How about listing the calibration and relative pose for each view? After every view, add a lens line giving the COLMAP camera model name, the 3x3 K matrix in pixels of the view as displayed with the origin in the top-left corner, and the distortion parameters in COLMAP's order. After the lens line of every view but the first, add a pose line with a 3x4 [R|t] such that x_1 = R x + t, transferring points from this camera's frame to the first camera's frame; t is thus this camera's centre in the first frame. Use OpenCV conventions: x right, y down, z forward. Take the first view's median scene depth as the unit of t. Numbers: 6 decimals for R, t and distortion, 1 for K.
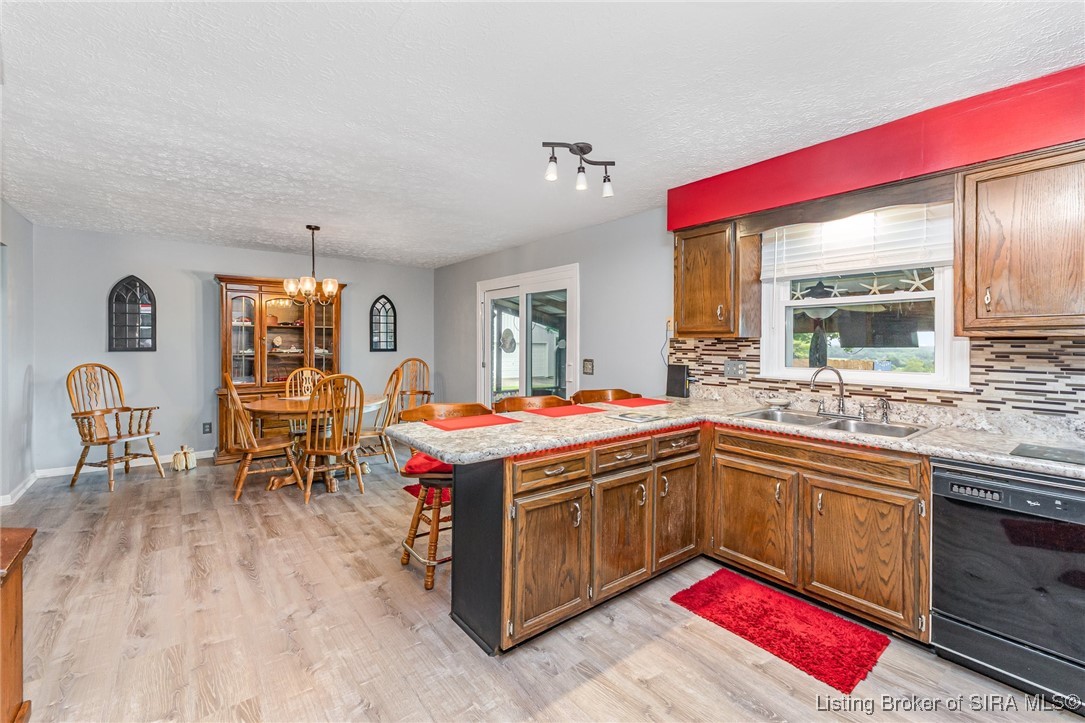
lens RADIAL K [[454.4, 0, 537.9], [0, 454.4, 346.7], [0, 0, 1]] dist [0.002540, 0.000073]
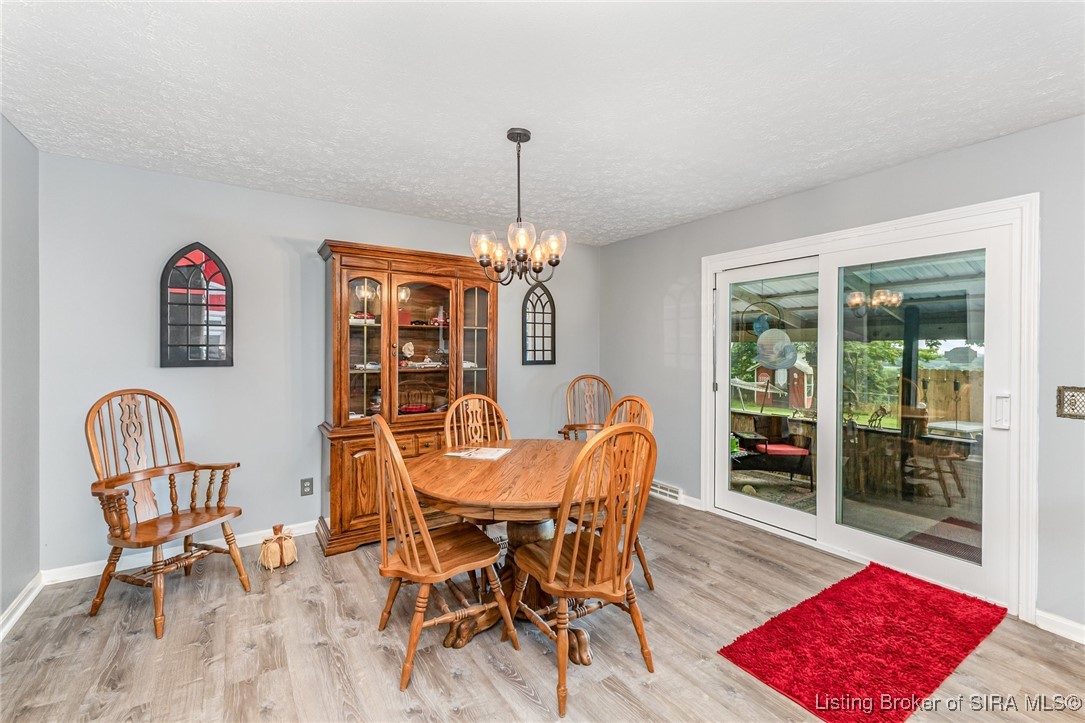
lens RADIAL K [[454.4, 0, 539.8], [0, 454.4, 354.6], [0, 0, 1]] dist [0.002540, 0.000073]
pose [[0.996703, 0.000408, -0.081141, -0.434330], [-0.000556, 0.999998, -0.001792, -0.005608], [0.081140, 0.001832, 0.996701, 0.486716]]
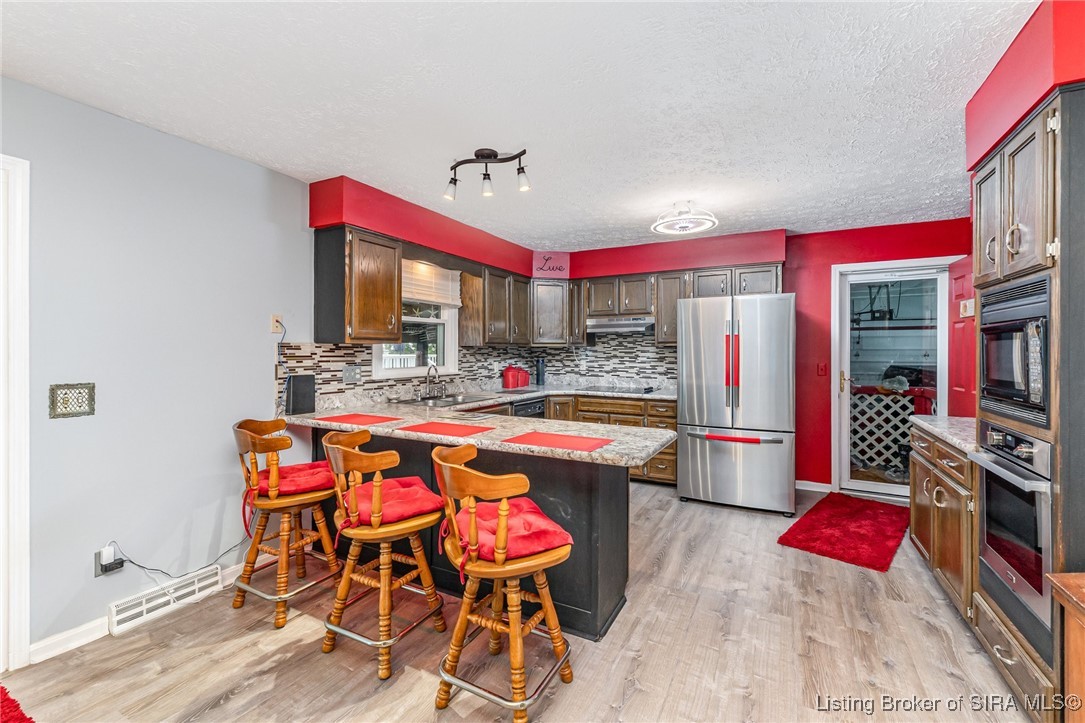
lens RADIAL K [[454.4, 0, 542.1], [0, 454.4, 351.4], [0, 0, 1]] dist [0.002540, 0.000073]
pose [[-0.395760, -0.009296, 0.918307, -0.523735], [0.002457, 0.999934, 0.011181, -0.009756], [-0.918351, 0.006681, -0.395711, 0.771101]]
